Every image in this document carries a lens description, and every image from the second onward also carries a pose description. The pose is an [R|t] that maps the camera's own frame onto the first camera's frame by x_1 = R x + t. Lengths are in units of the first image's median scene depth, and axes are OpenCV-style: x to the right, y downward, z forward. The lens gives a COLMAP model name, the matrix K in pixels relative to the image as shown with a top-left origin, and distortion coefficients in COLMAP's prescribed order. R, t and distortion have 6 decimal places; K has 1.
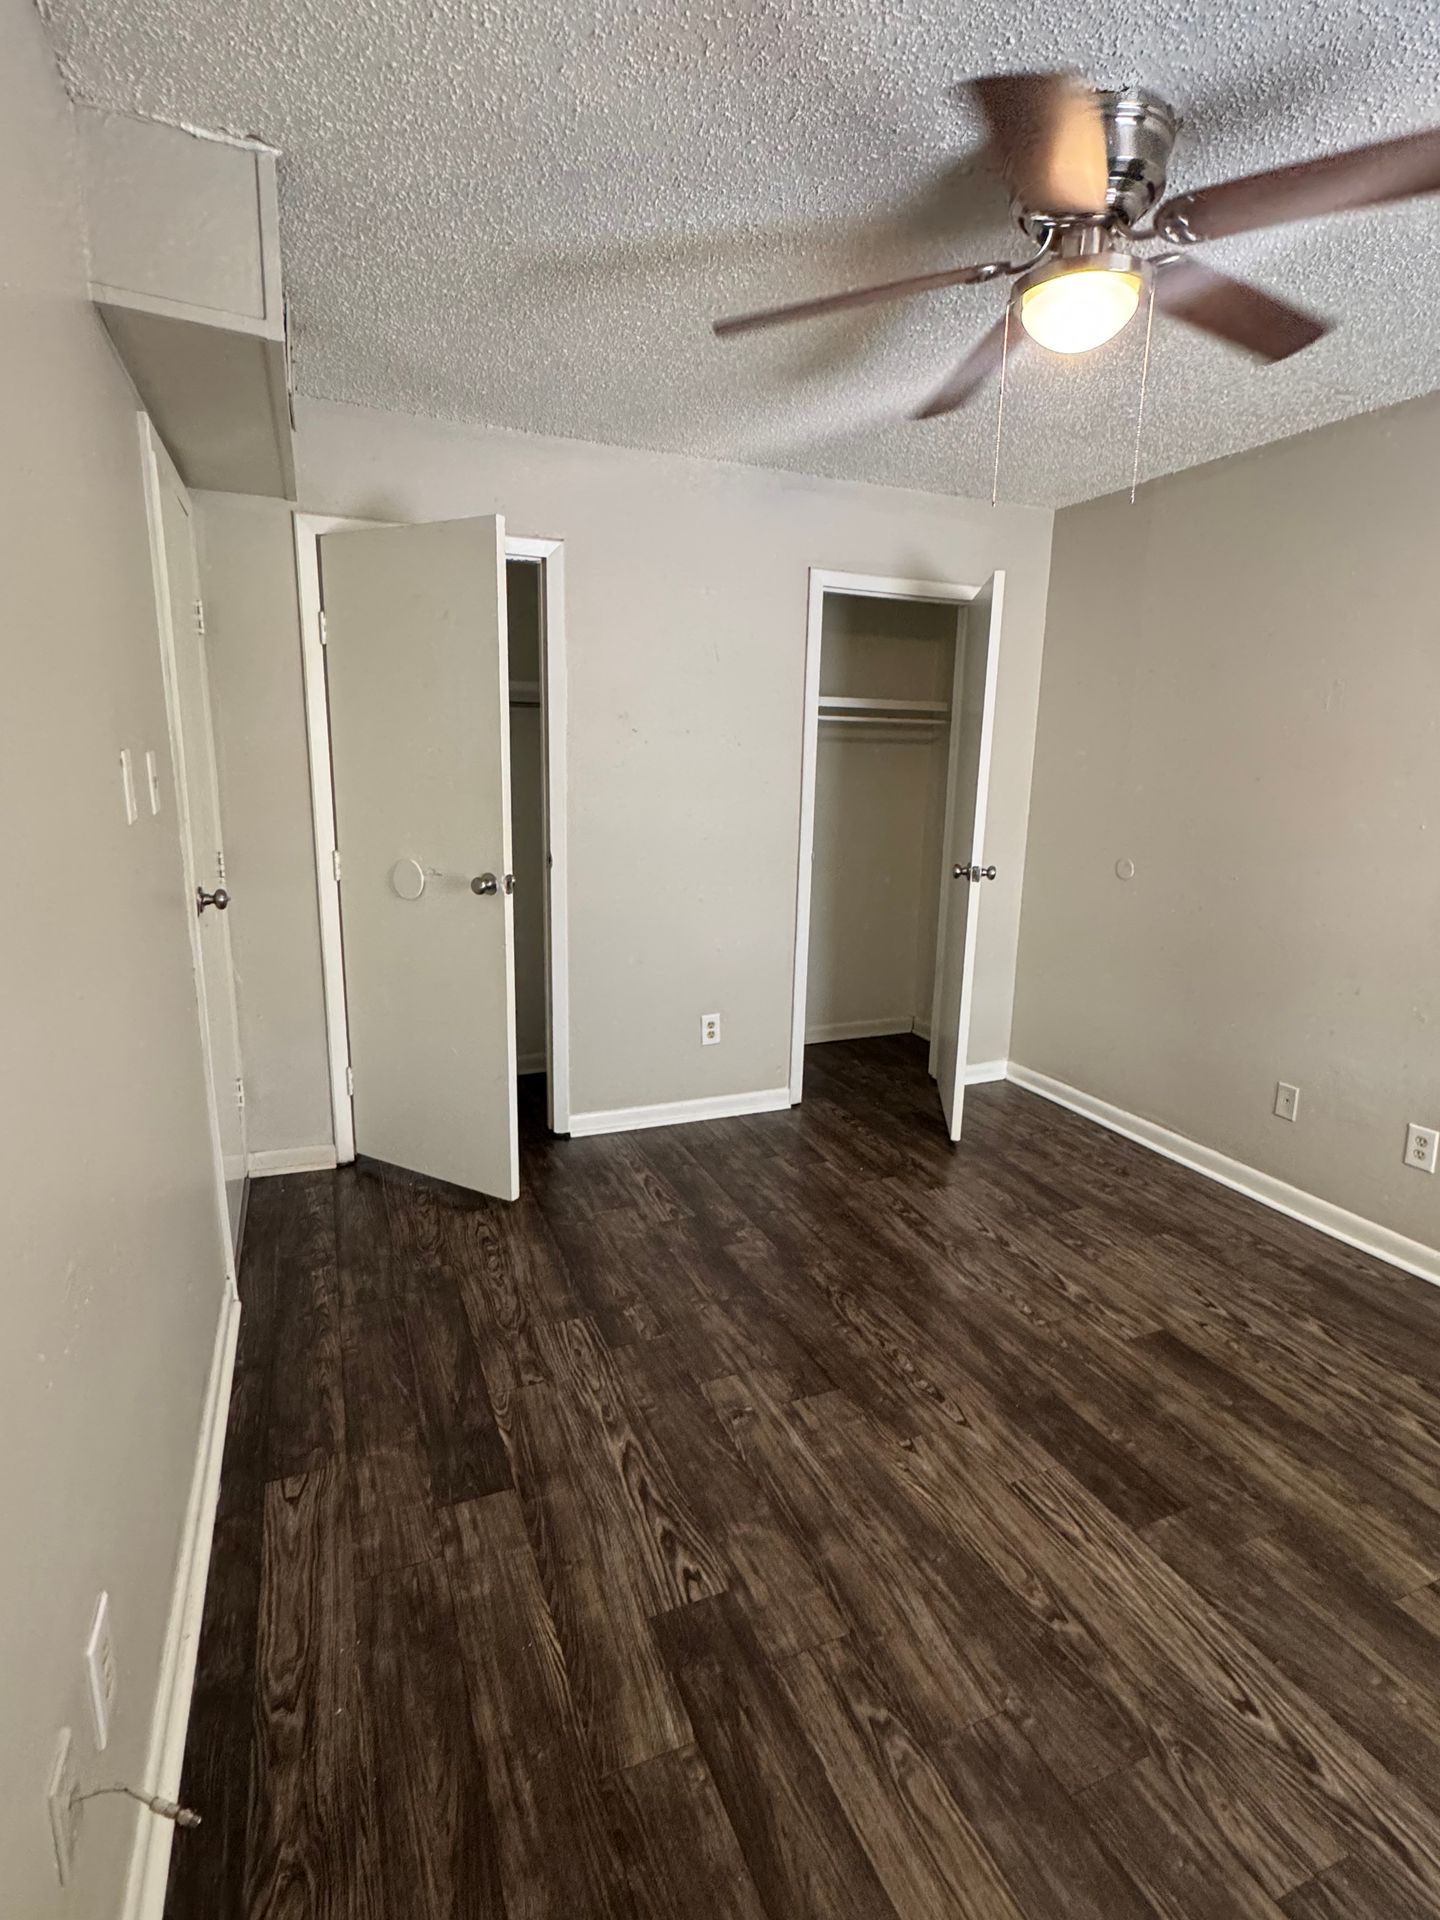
lens RADIAL K [[955.2, 0, 729.3], [0, 955.2, 960.5], [0, 0, 1]] dist [-0.004781, 0.000452]
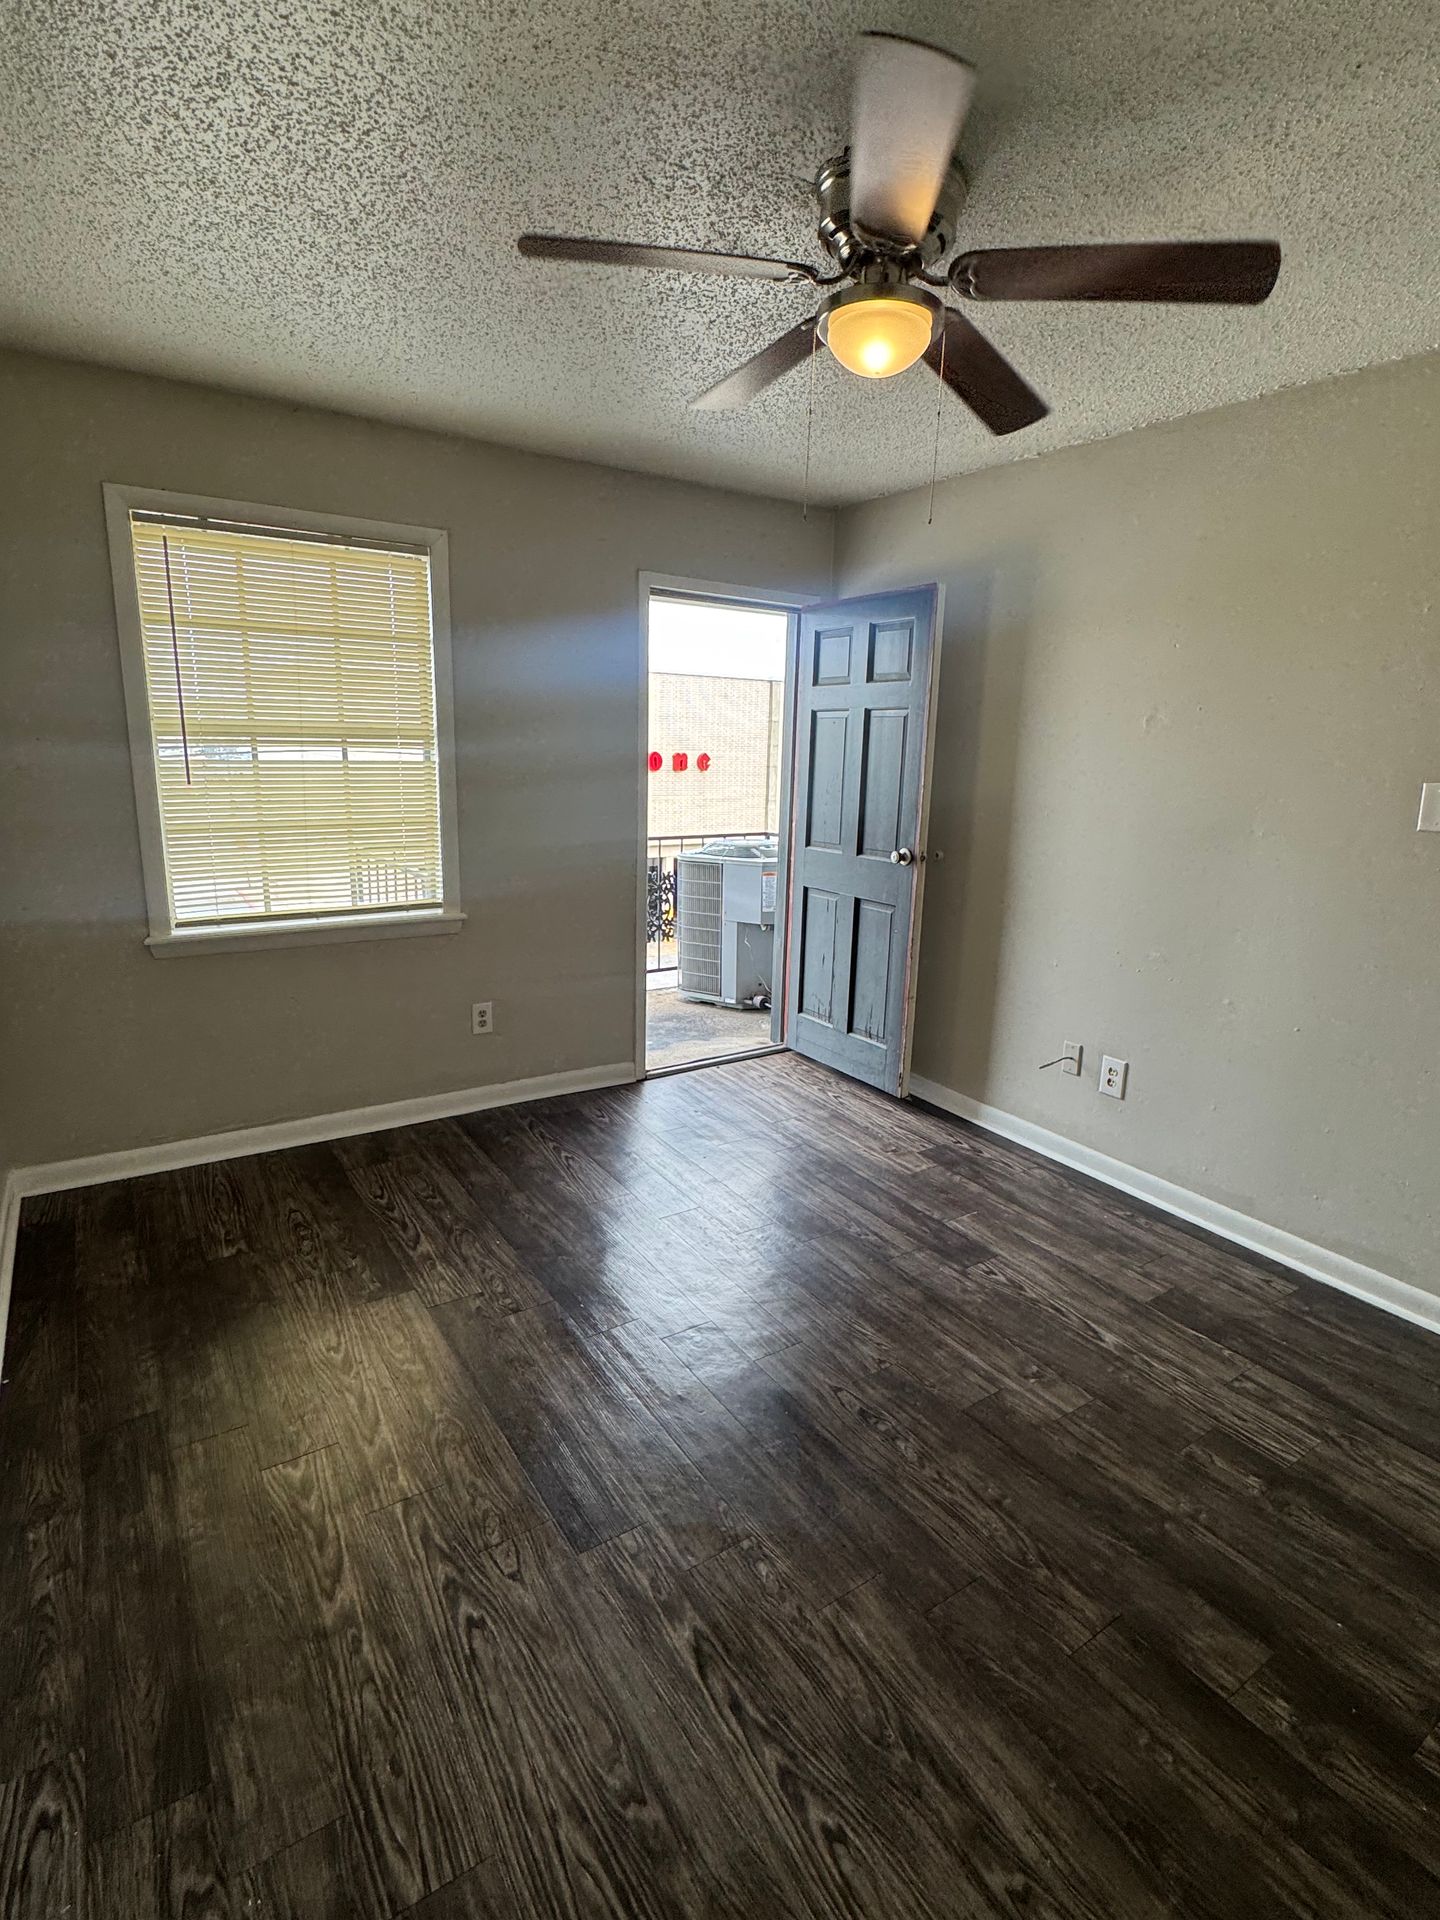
lens RADIAL K [[955.2, 0, 729.3], [0, 955.2, 960.5], [0, 0, 1]] dist [-0.004781, 0.000452]
pose [[-0.981910, -0.006406, -0.189240, 0.598722], [-0.085345, 0.907124, 0.412120, -0.394458], [0.169024, 0.420815, -0.891261, 1.820532]]
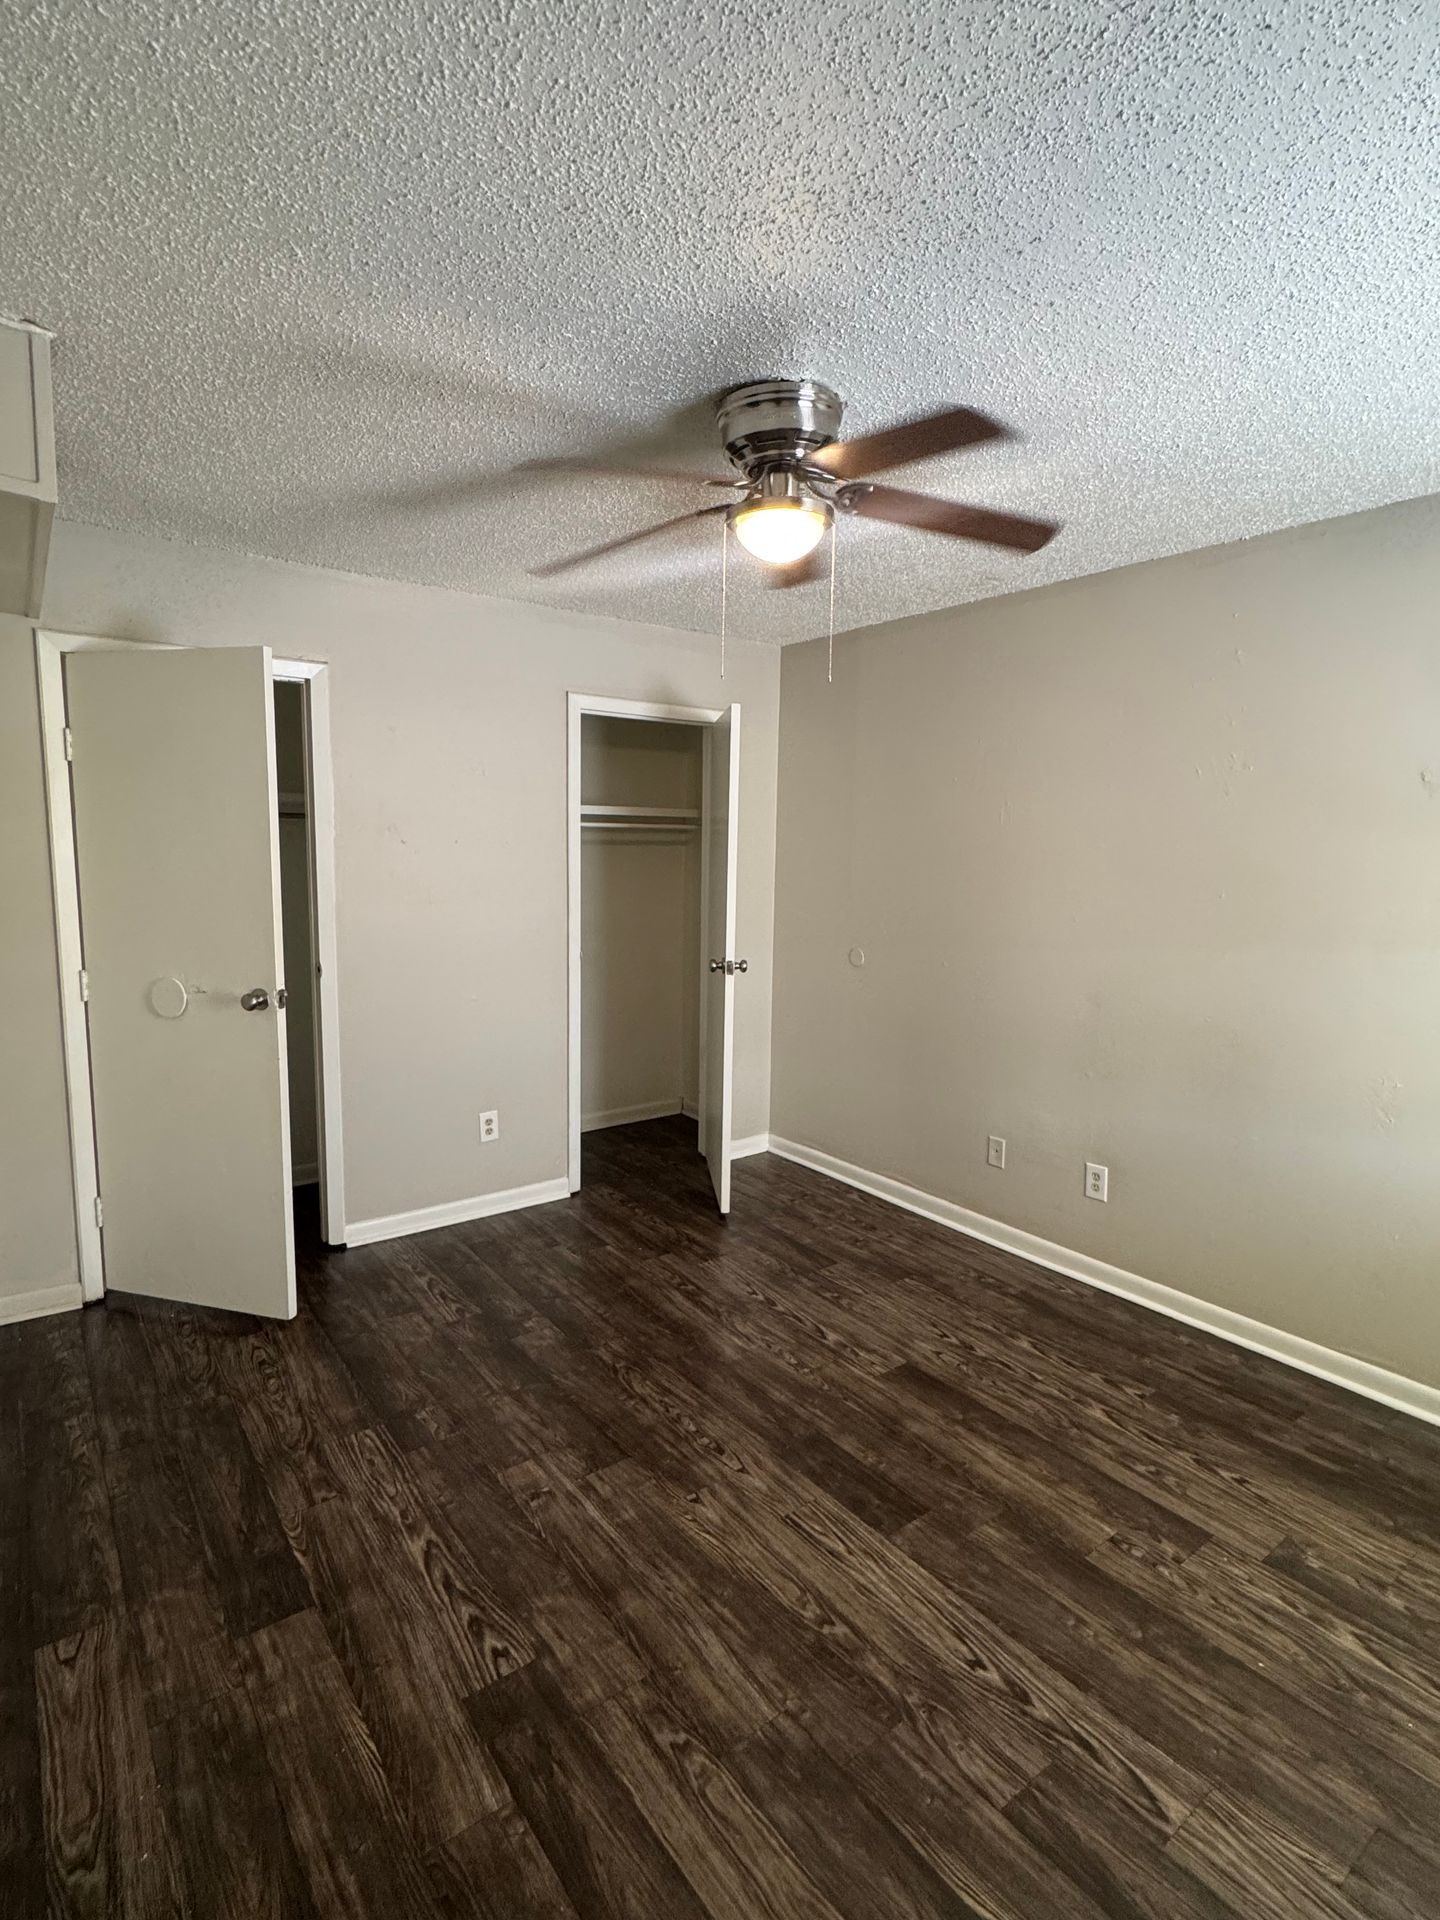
lens RADIAL K [[955.2, 0, 729.3], [0, 955.2, 960.5], [0, 0, 1]] dist [-0.004781, 0.000452]
pose [[0.969971, -0.034729, 0.240730, -0.017262], [0.054696, 0.995548, -0.076764, -0.024044], [-0.236992, 0.087626, 0.967552, -0.133208]]
